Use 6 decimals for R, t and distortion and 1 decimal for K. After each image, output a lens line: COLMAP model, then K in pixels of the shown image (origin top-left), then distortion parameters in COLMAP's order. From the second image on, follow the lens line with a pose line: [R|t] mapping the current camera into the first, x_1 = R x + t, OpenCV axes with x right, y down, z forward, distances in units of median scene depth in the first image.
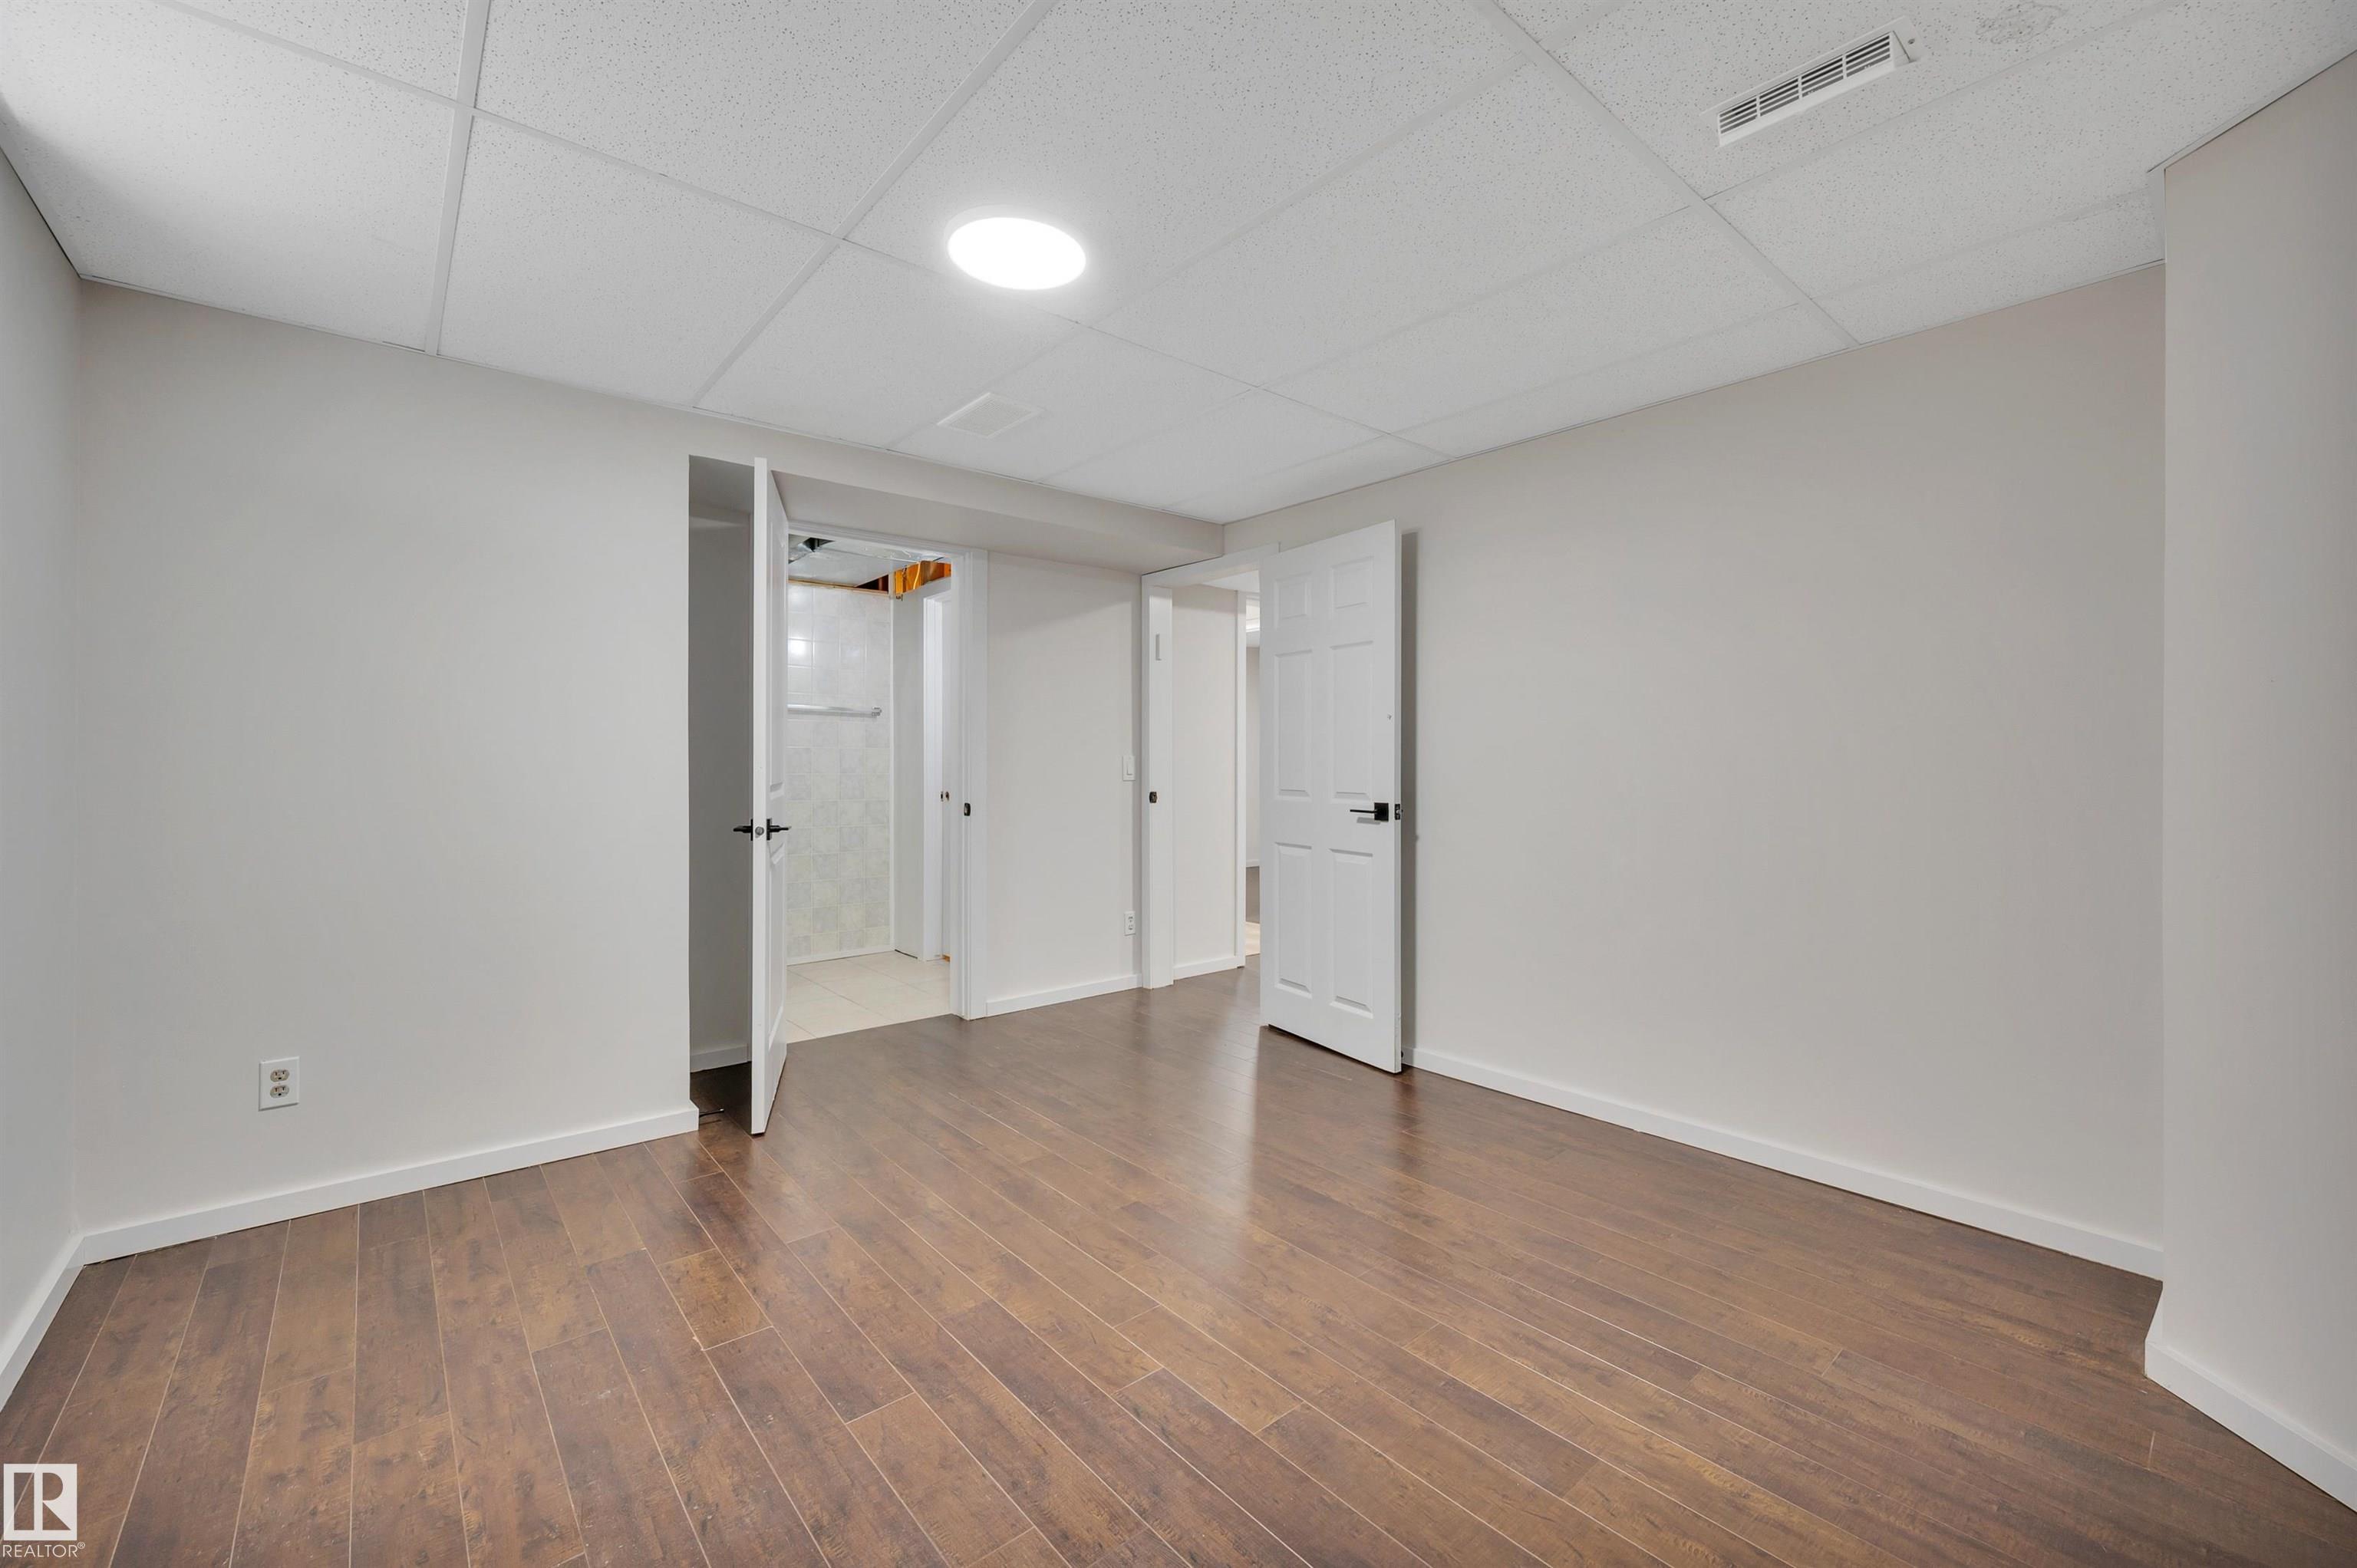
lens RADIAL K [[972.4, 0, 1182.0], [0, 972.4, 762.9], [0, 0, 1]] dist [-0.000932, 0.000080]
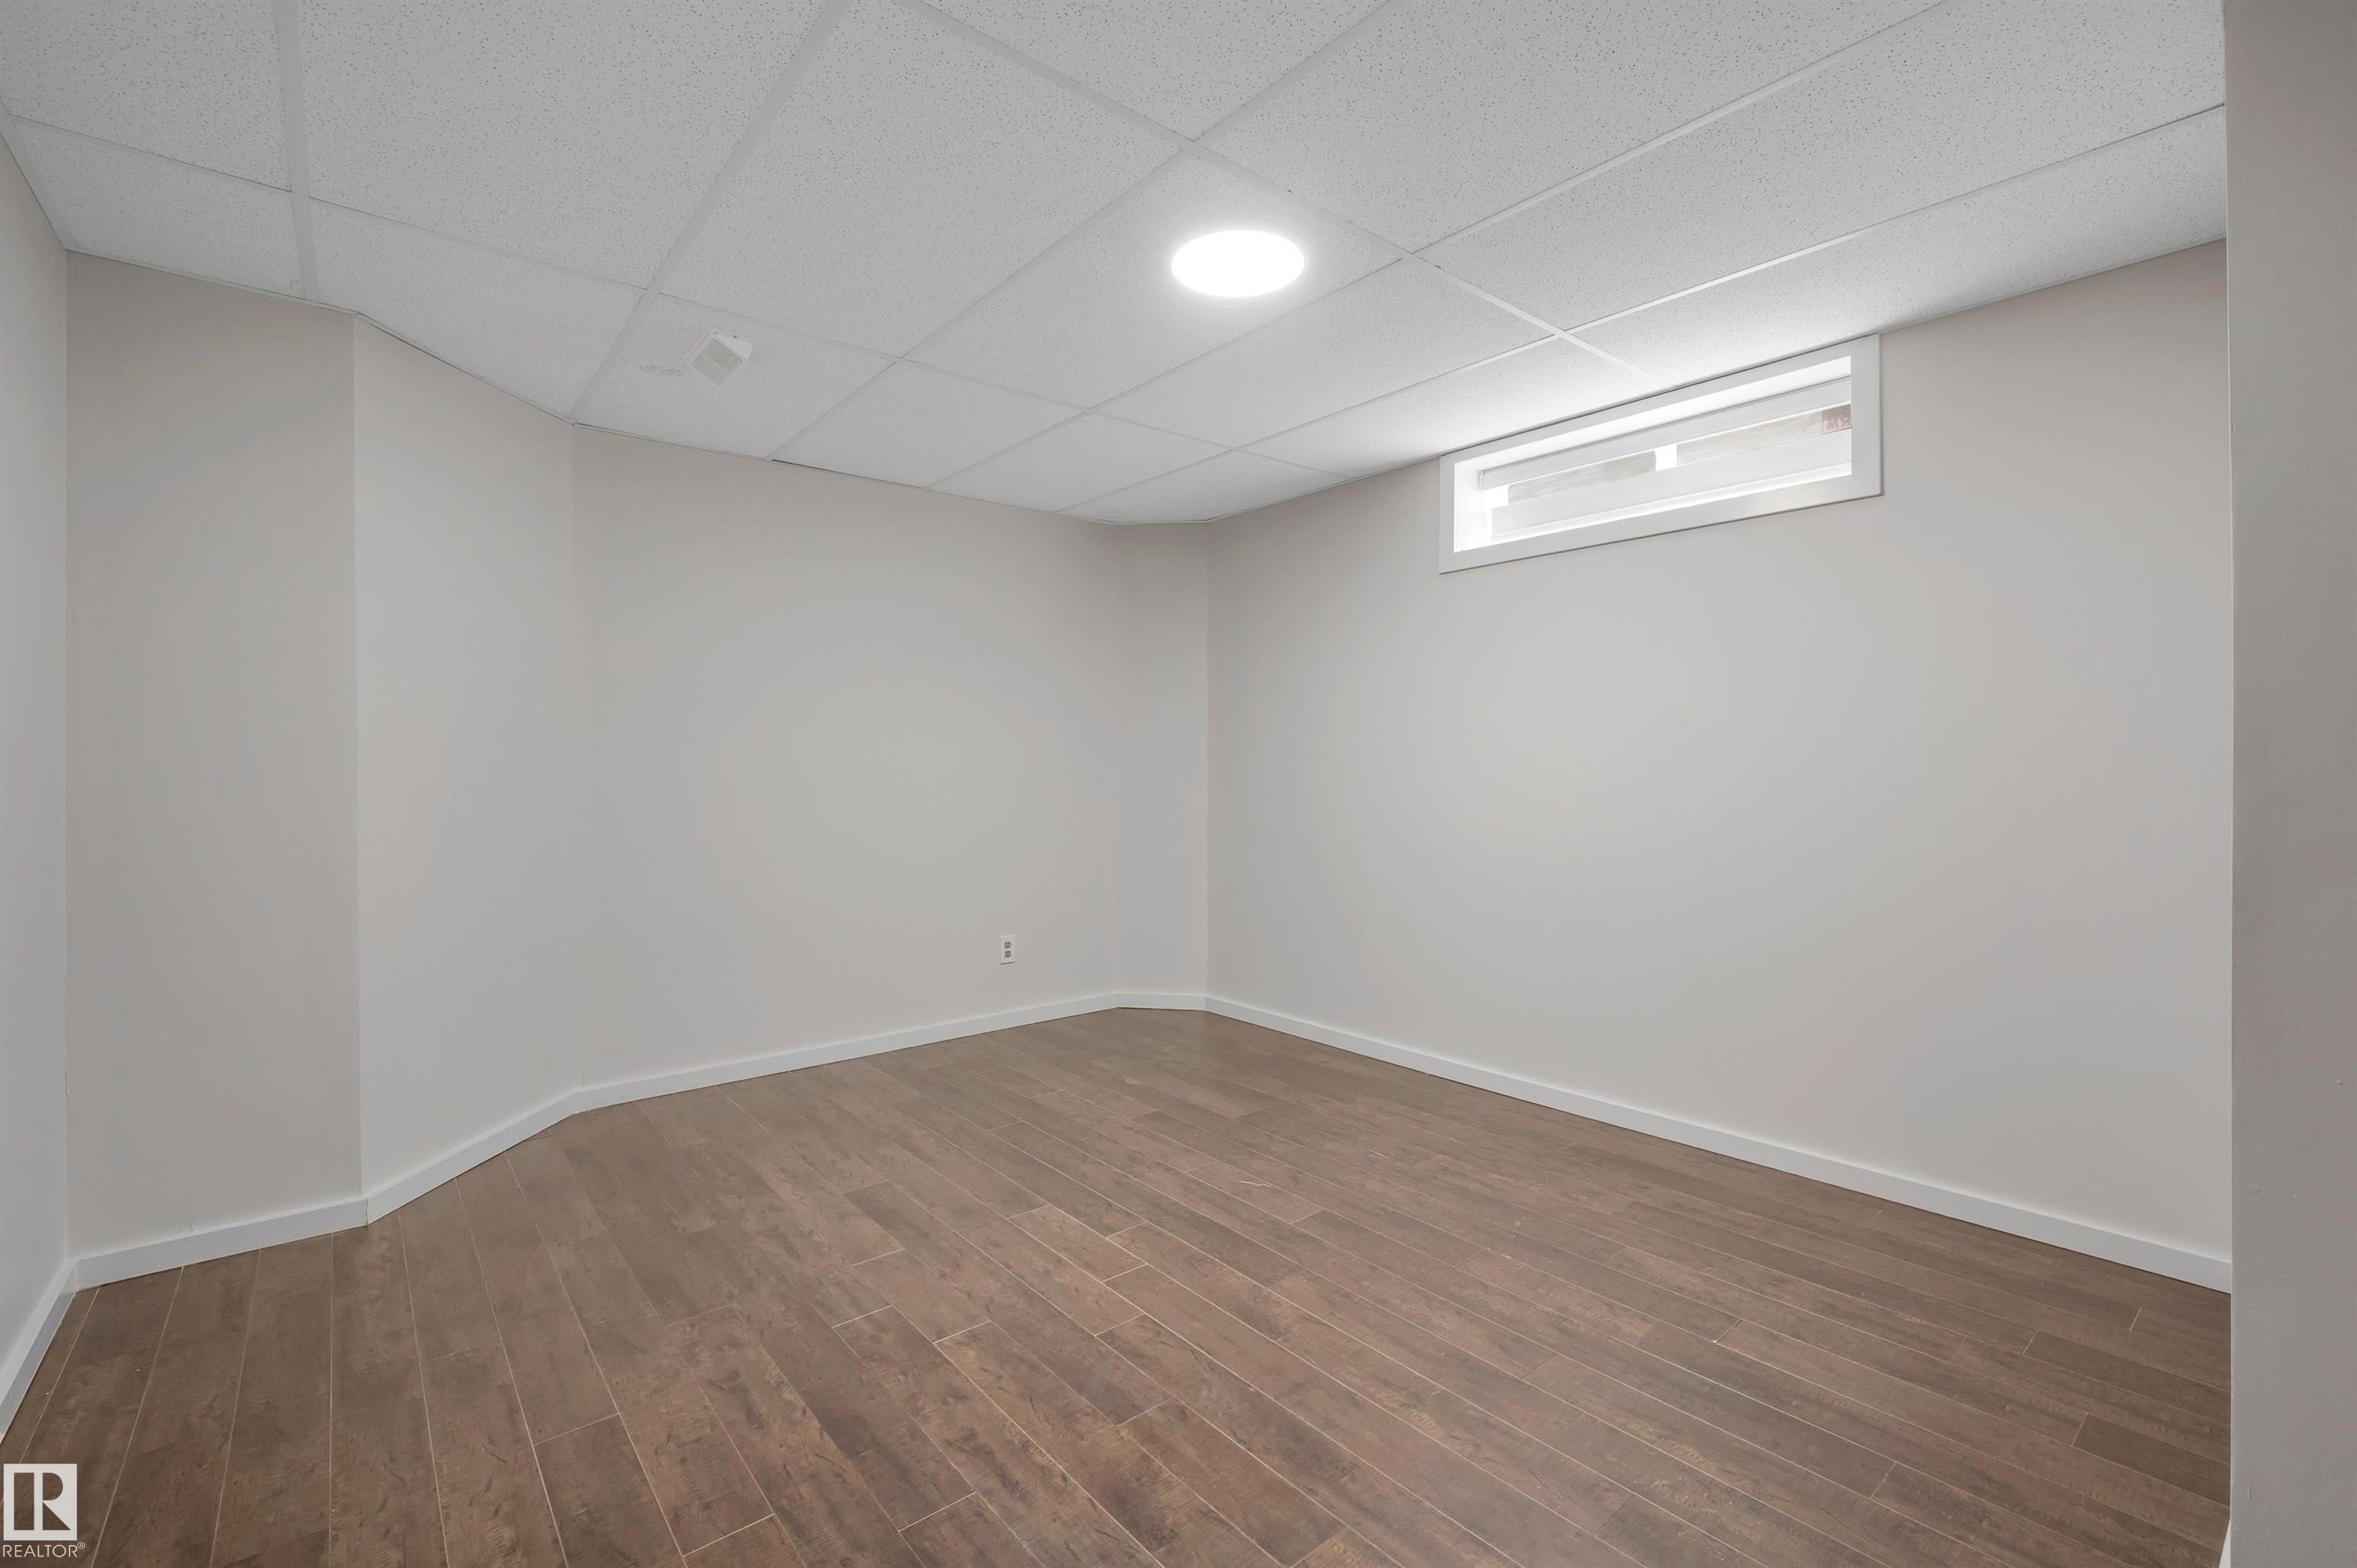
lens RADIAL K [[972.4, 0, 1182.4], [0, 972.4, 772.0], [0, 0, 1]] dist [-0.000932, 0.000080]
pose [[-0.999956, 0.004346, 0.008305, -0.121993], [0.004400, 0.999969, 0.006535, 0.006526], [-0.008276, 0.006572, -0.999944, 2.084321]]
